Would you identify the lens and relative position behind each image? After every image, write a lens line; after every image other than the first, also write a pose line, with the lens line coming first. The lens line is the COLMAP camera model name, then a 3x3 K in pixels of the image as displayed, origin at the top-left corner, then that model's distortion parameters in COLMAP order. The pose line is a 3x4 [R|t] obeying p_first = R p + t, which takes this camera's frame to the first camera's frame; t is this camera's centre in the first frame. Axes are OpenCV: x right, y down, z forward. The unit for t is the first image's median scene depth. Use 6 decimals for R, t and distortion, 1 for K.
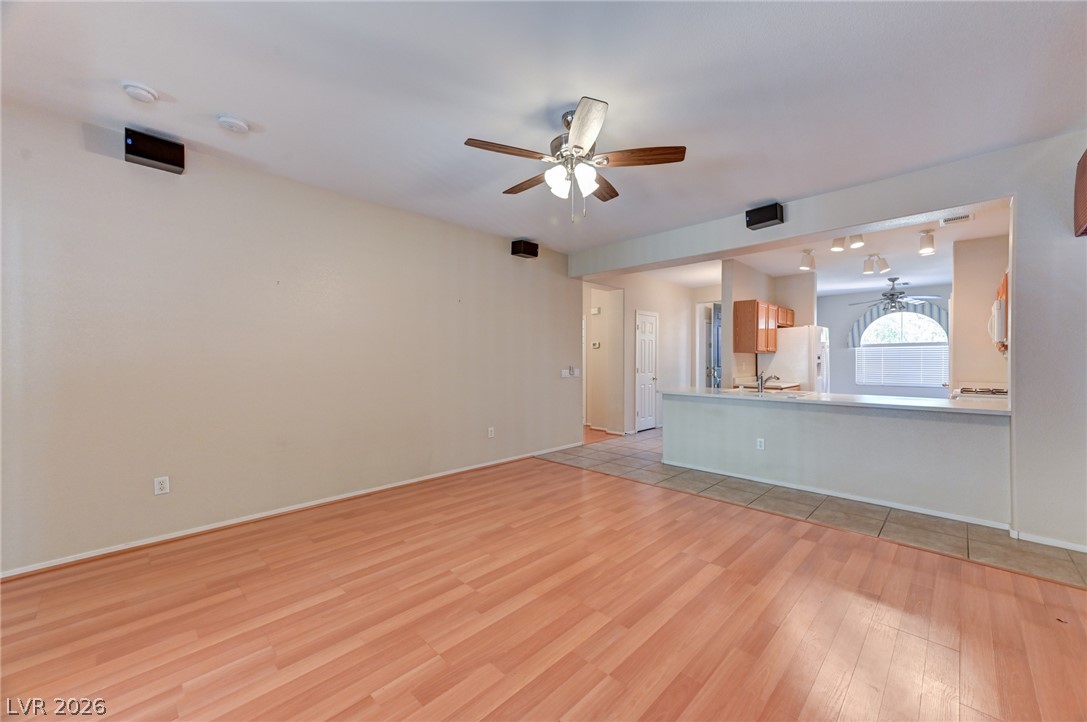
lens RADIAL K [[419.9, 0, 547.4], [0, 419.9, 358.1], [0, 0, 1]] dist [0.026450, 0.001158]
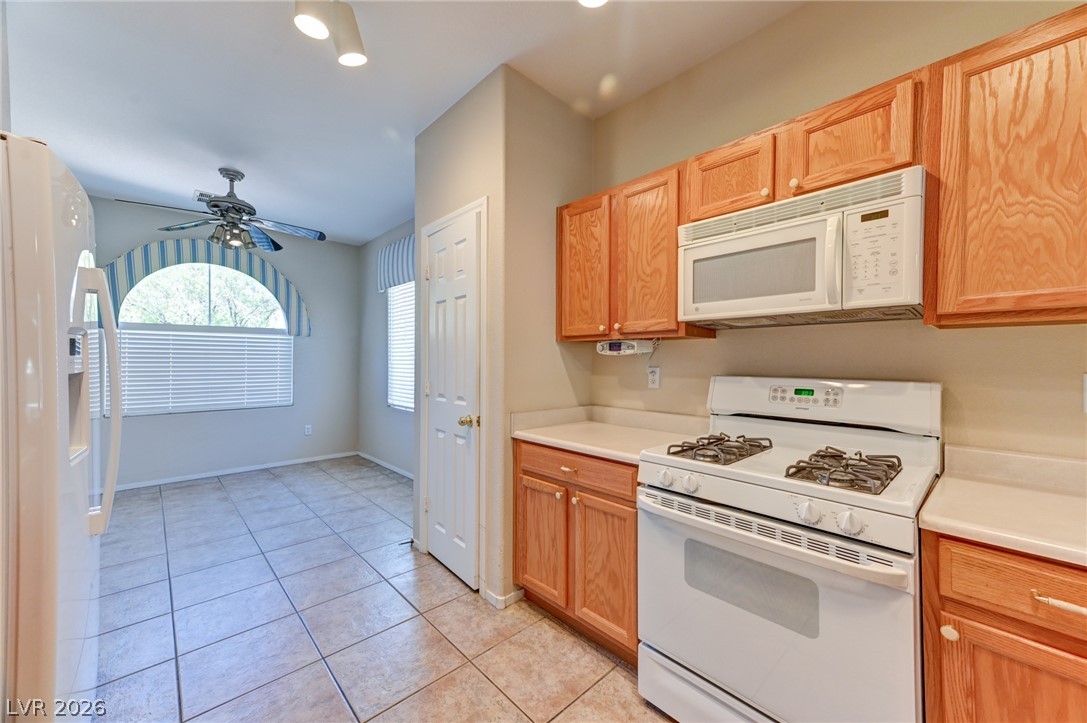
lens RADIAL K [[419.9, 0, 543.2], [0, 419.9, 359.9], [0, 0, 1]] dist [0.026450, 0.001158]
pose [[0.045546, 0.003023, 0.998958, 0.455937], [-0.009764, 0.999949, -0.002581, 0.003722], [-0.998915, -0.009636, 0.045573, 0.778594]]
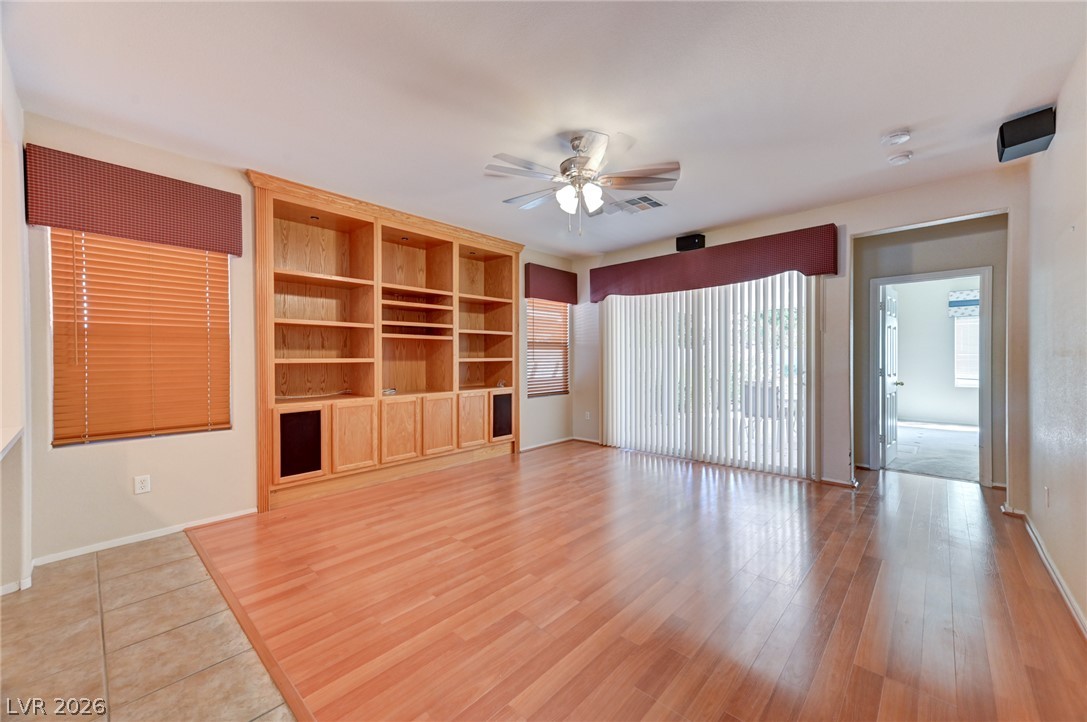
lens RADIAL K [[419.9, 0, 545.0], [0, 419.9, 363.0], [0, 0, 1]] dist [0.026450, 0.001158]
pose [[-0.999803, 0.005234, -0.019164, 0.070394], [0.005137, 0.999974, 0.005116, 0.003881], [0.019191, 0.005017, -0.999803, 0.842733]]
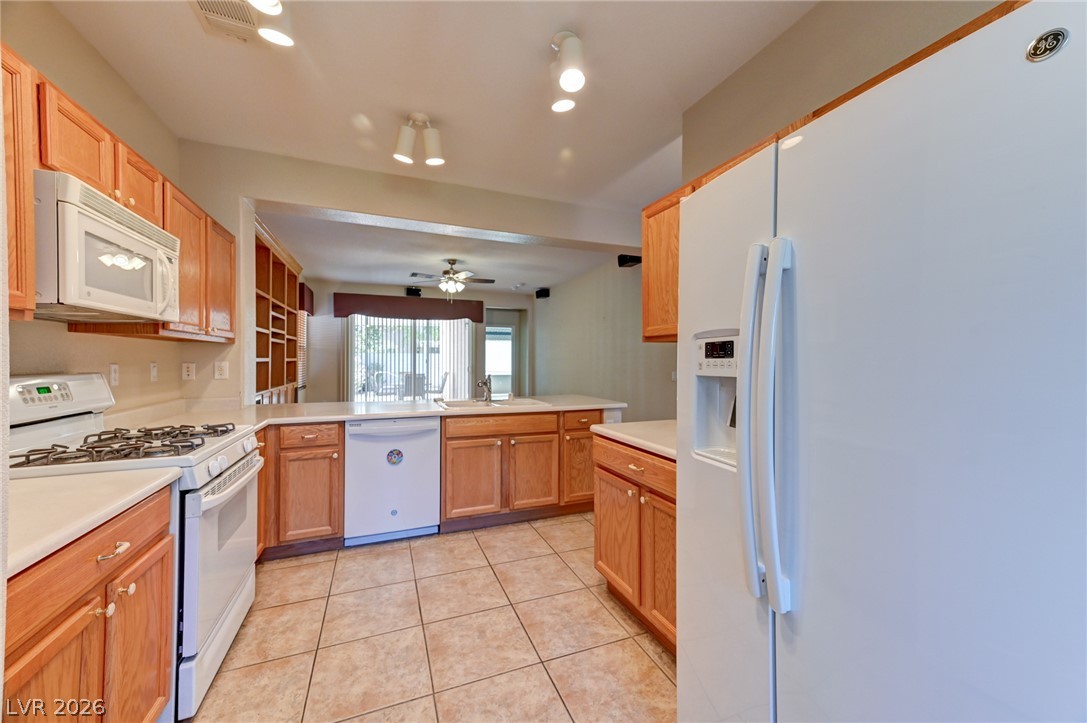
lens RADIAL K [[419.9, 0, 544.1], [0, 419.9, 358.6], [0, 0, 1]] dist [0.026450, 0.001158]
pose [[-0.405489, -0.002083, -0.914098, 0.830325], [0.005079, 0.999977, -0.004532, 0.005820], [0.914086, -0.006480, -0.405469, 0.986832]]
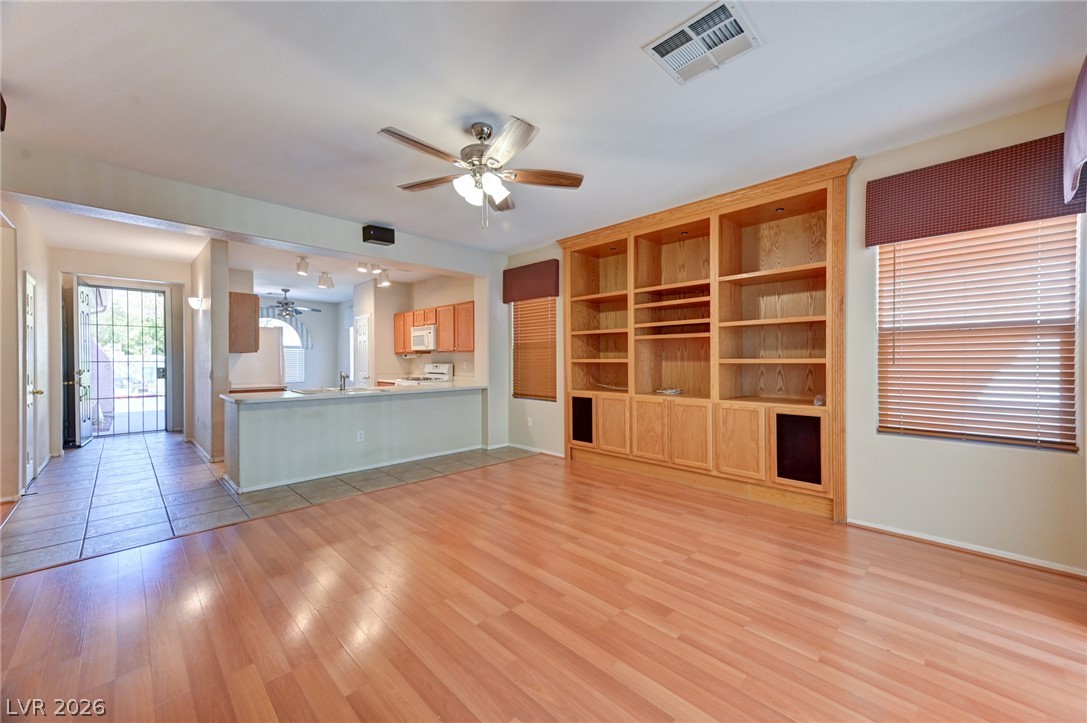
lens RADIAL K [[419.9, 0, 547.1], [0, 419.9, 362.7], [0, 0, 1]] dist [0.026450, 0.001158]
pose [[0.009835, -0.007331, 0.999925, -0.392962], [-0.004136, 0.999964, 0.007372, 0.000448], [-0.999943, -0.004209, 0.009805, 0.330980]]
